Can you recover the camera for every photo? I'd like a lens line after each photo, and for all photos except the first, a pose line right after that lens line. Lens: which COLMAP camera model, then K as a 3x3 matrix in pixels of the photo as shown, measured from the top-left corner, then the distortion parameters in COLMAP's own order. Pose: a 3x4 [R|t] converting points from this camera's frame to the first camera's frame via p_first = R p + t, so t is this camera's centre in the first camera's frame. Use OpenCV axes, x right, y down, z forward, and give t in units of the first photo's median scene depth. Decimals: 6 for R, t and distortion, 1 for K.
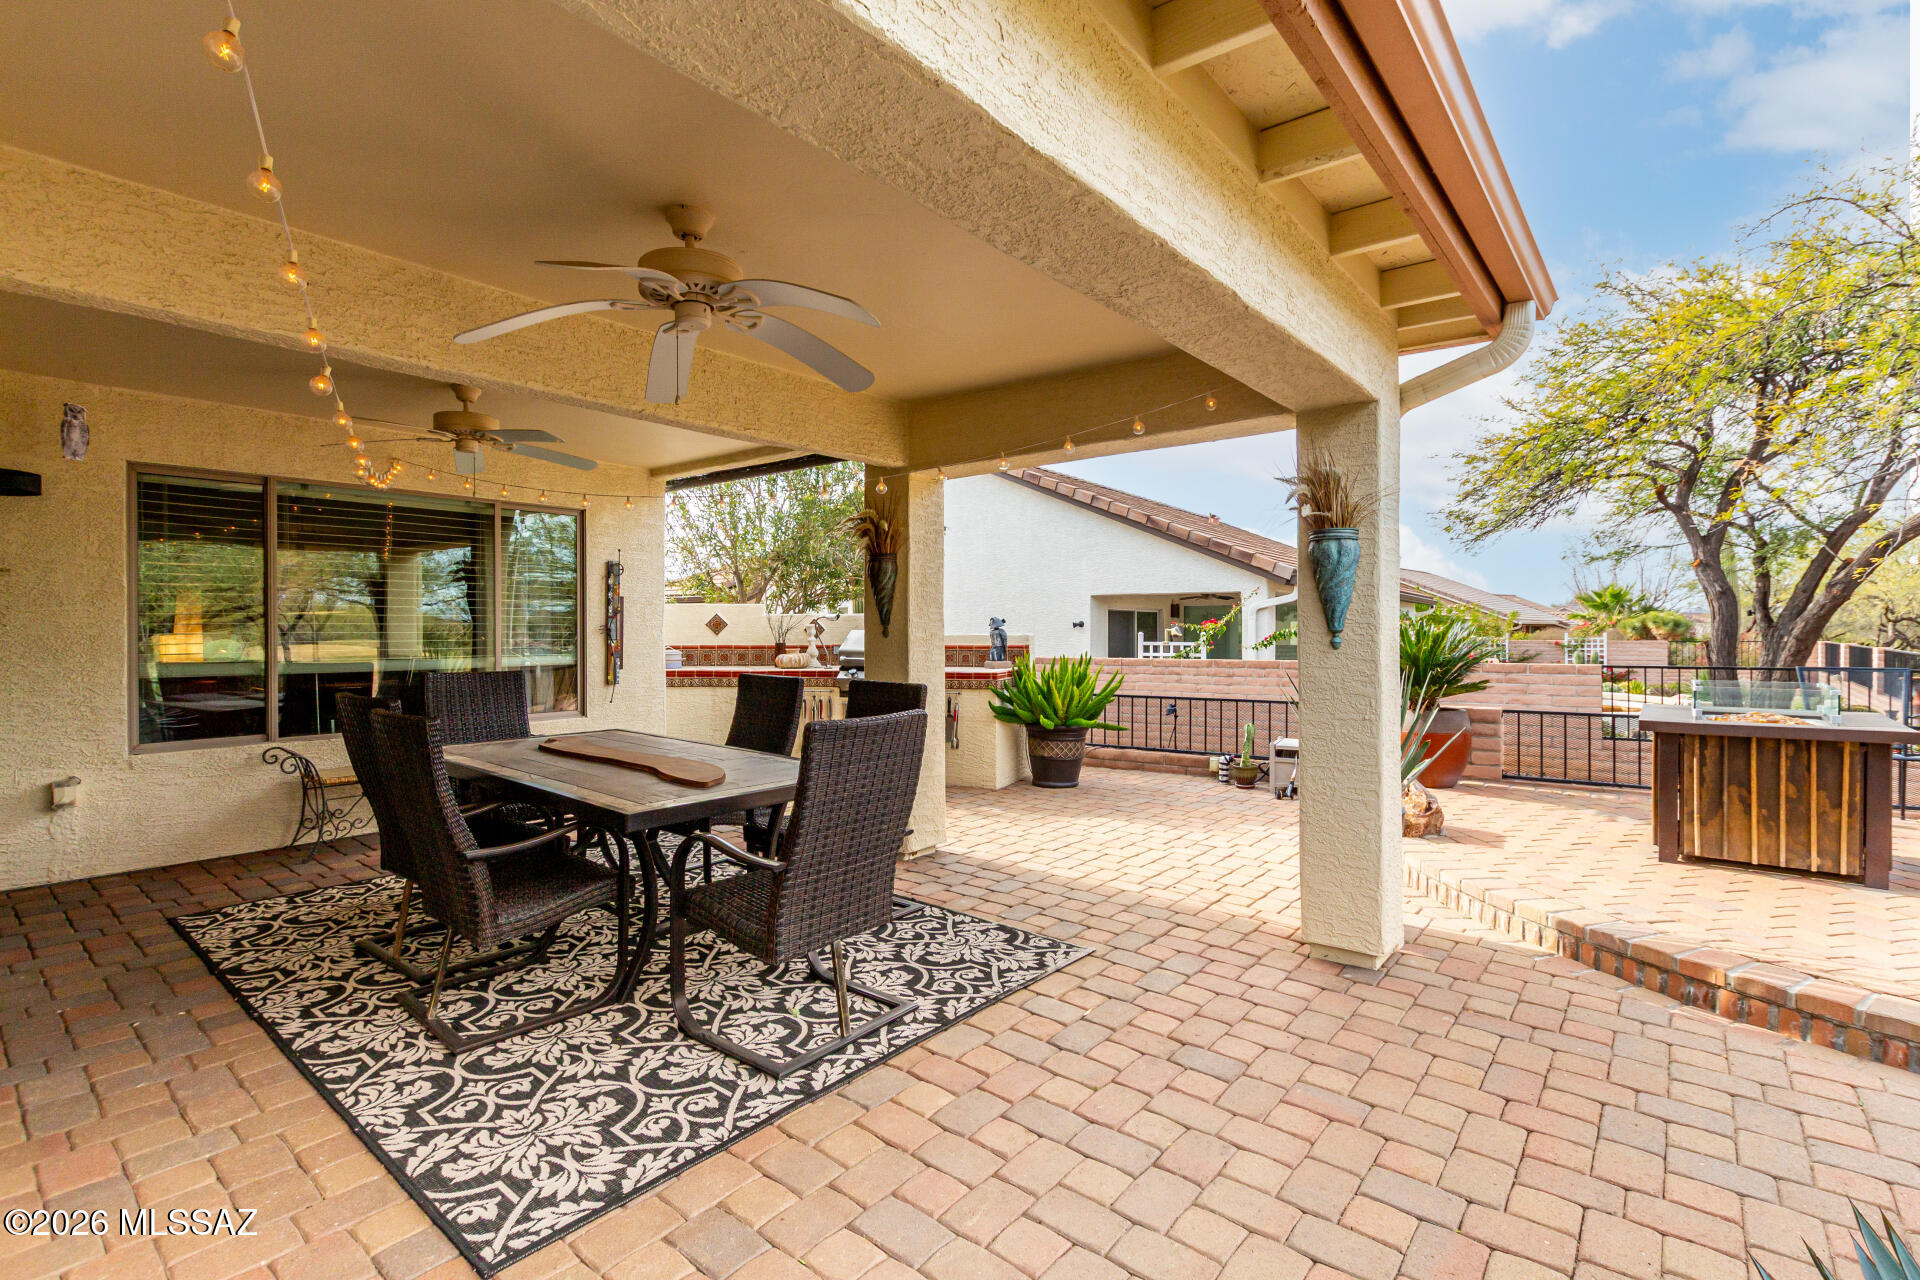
lens RADIAL K [[877.6, 0, 968.1], [0, 877.6, 634.8], [0, 0, 1]] dist [0.002162, -0.000409]
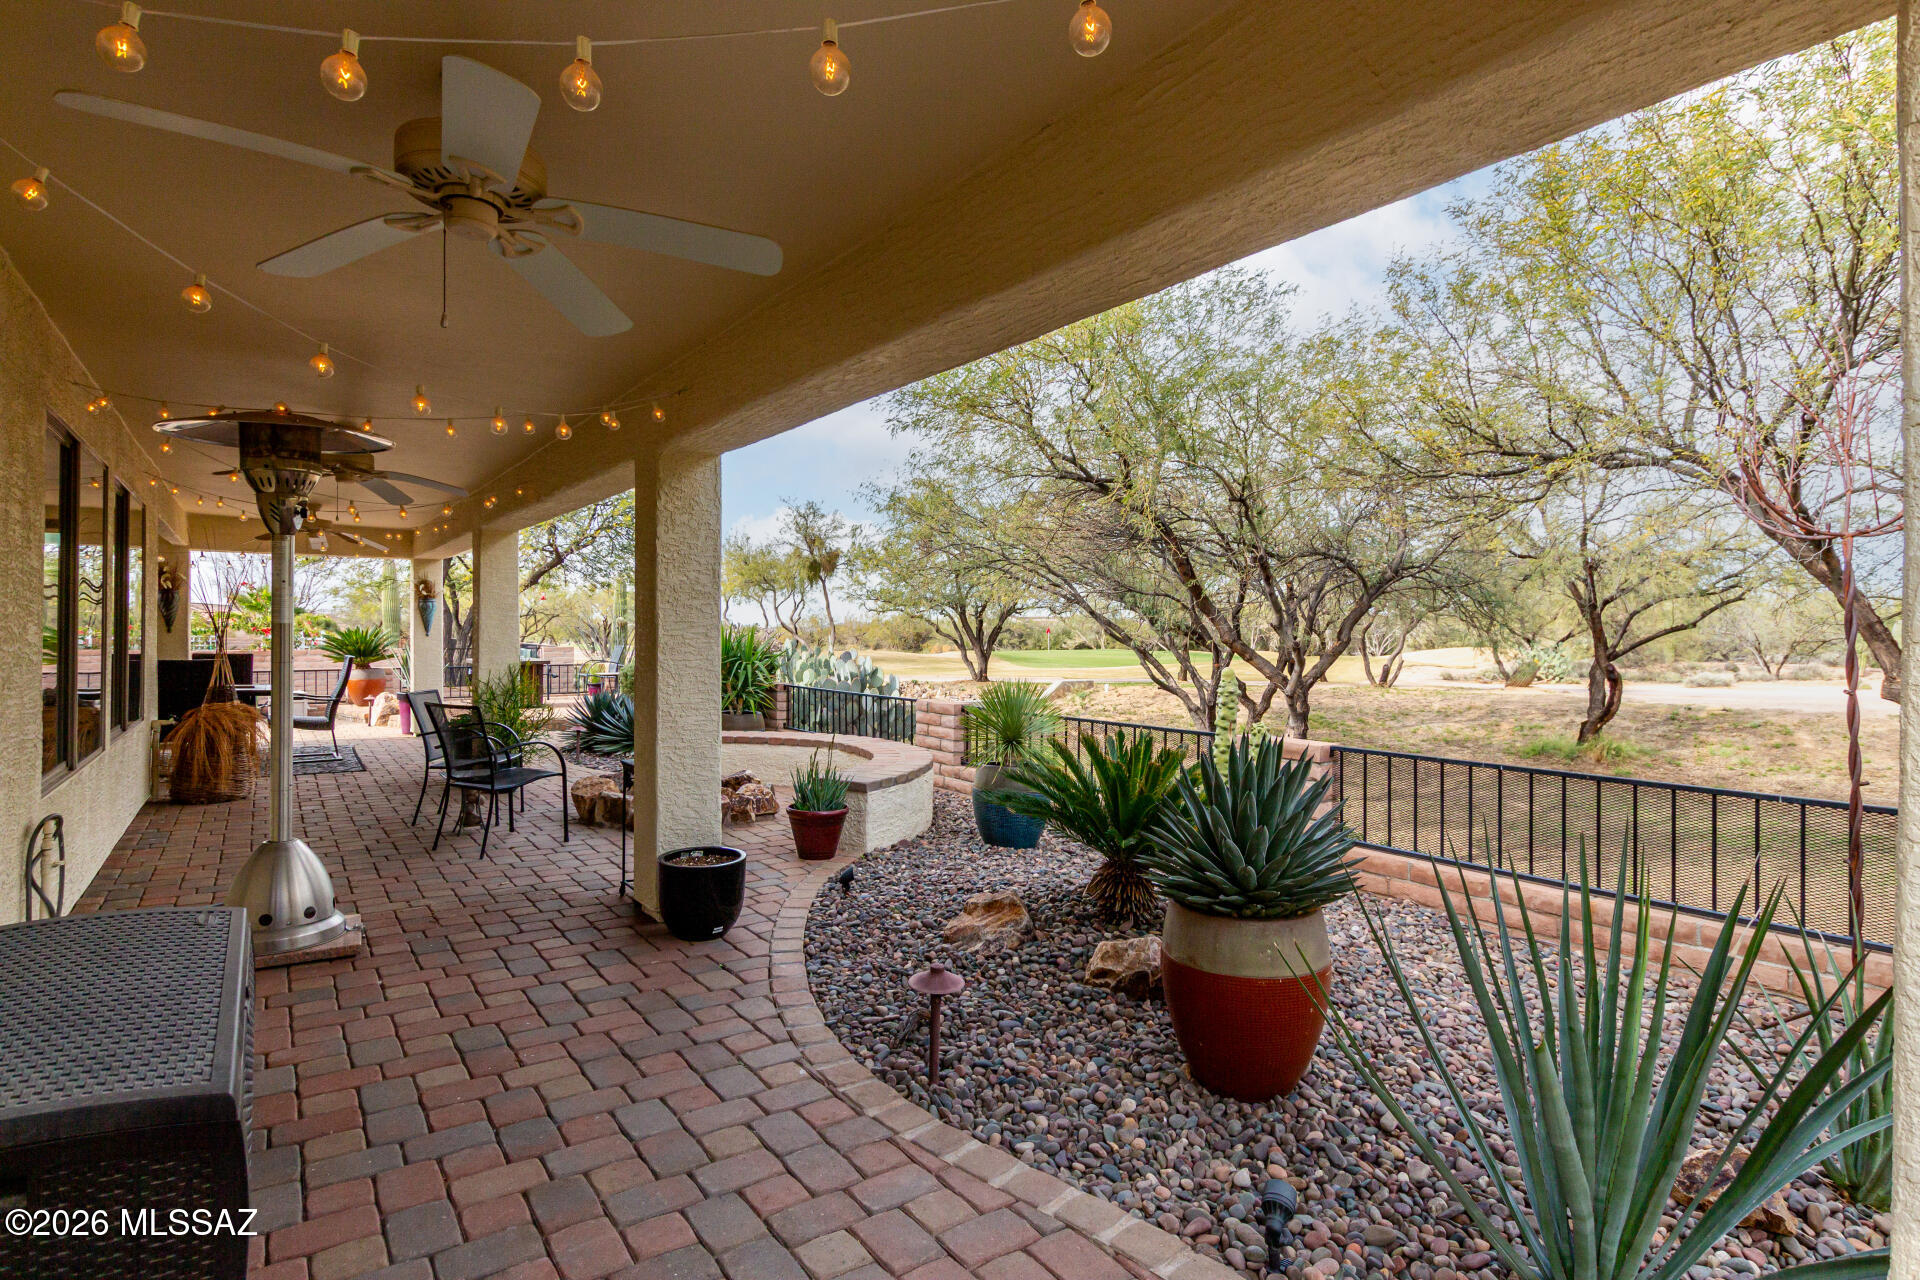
lens RADIAL K [[990.8, 0, 988.9], [0, 990.8, 633.1], [0, 0, 1]] dist [-0.005864, -0.000255]
pose [[0.248617, 0.001028, 0.968601, -1.000690], [0.000023, 0.999999, -0.001067, 0.004114], [-0.968602, 0.000288, 0.248617, -0.744008]]
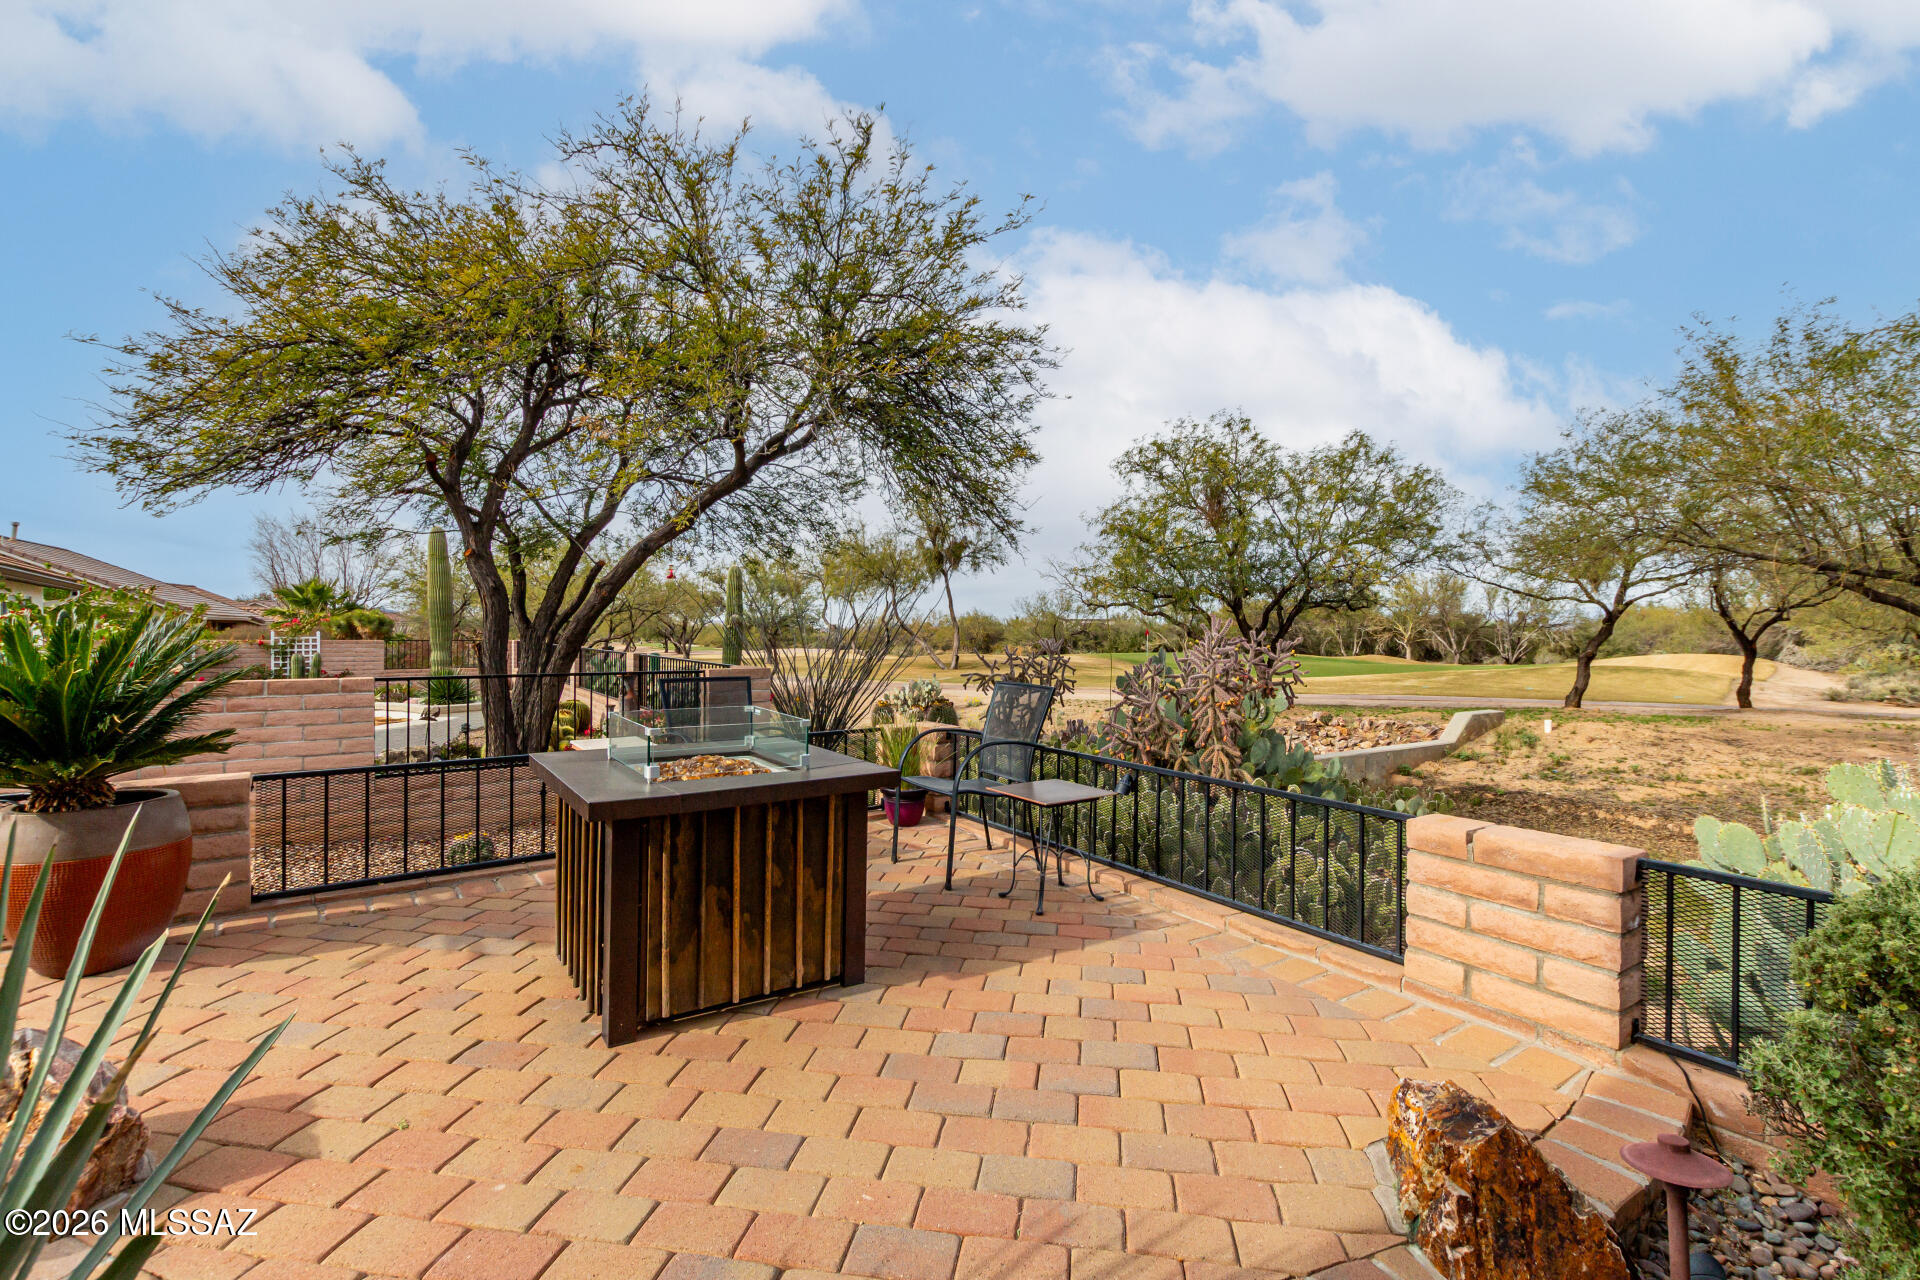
lens RADIAL K [[877.6, 0, 968.1], [0, 877.6, 634.8], [0, 0, 1]] dist [0.002162, -0.000409]
pose [[0.283973, 0.001241, 0.958832, 0.146307], [-0.003870, 0.999993, -0.000148, -0.003172], [-0.958825, -0.003668, 0.283975, 0.291538]]
